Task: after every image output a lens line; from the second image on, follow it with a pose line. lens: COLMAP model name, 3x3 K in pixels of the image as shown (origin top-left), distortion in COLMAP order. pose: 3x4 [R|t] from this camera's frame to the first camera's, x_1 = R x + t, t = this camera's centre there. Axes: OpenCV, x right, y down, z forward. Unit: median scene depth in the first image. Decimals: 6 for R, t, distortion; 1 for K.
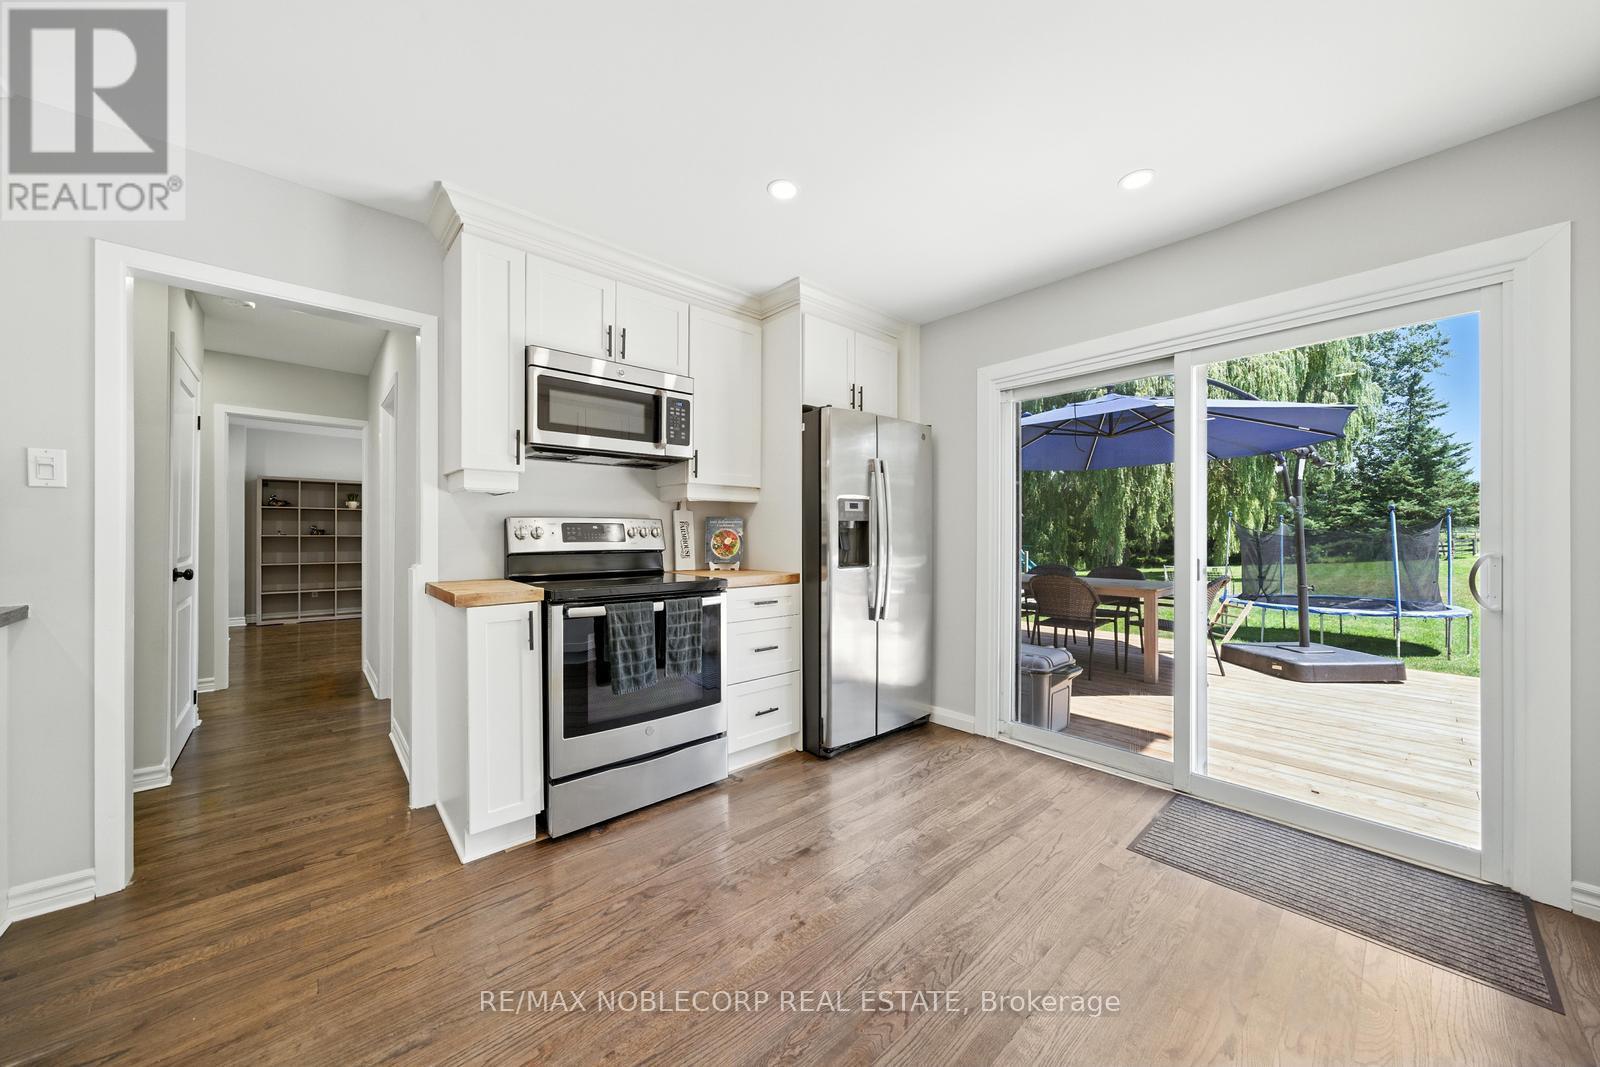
lens RADIAL K [[549.3, 0, 801.1], [0, 549.3, 536.9], [0, 0, 1]] dist [-0.001794, 0.000017]
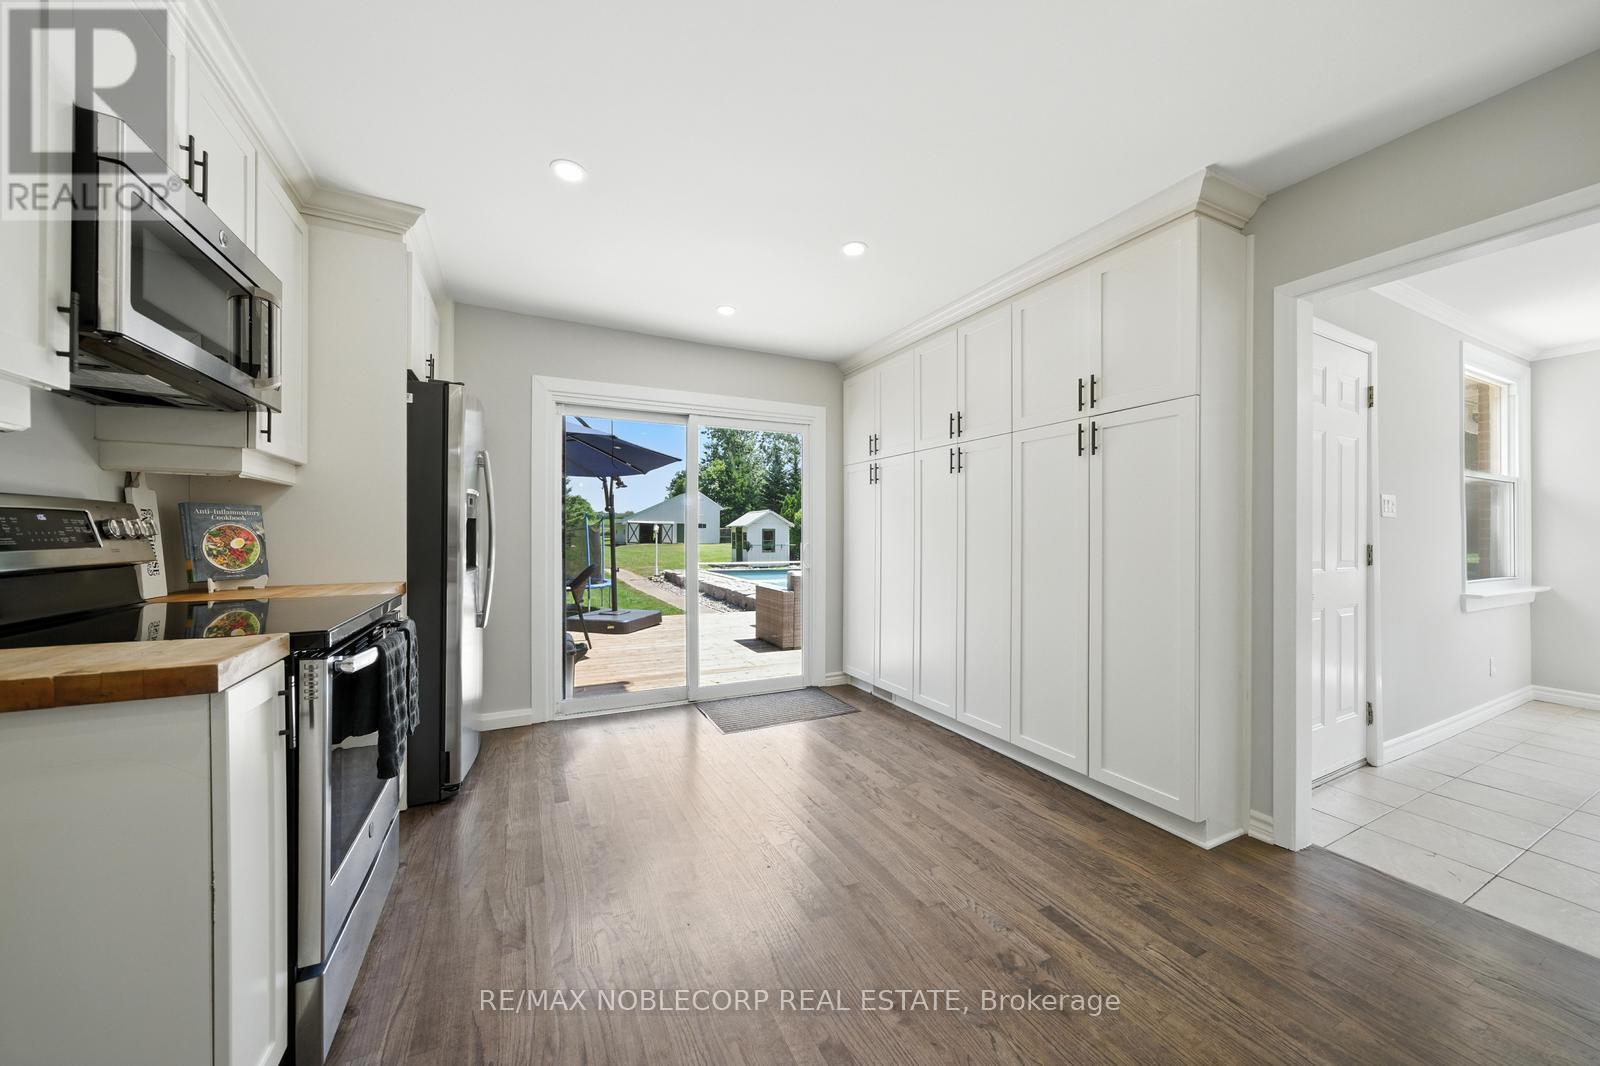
lens RADIAL K [[549.3, 0, 801.1], [0, 549.3, 536.4], [0, 0, 1]] dist [-0.001794, 0.000017]
pose [[0.283617, -0.005013, 0.958925, -0.550219], [0.001445, 0.999987, 0.004800, -0.002318], [-0.958937, 0.000024, 0.283621, 0.219406]]
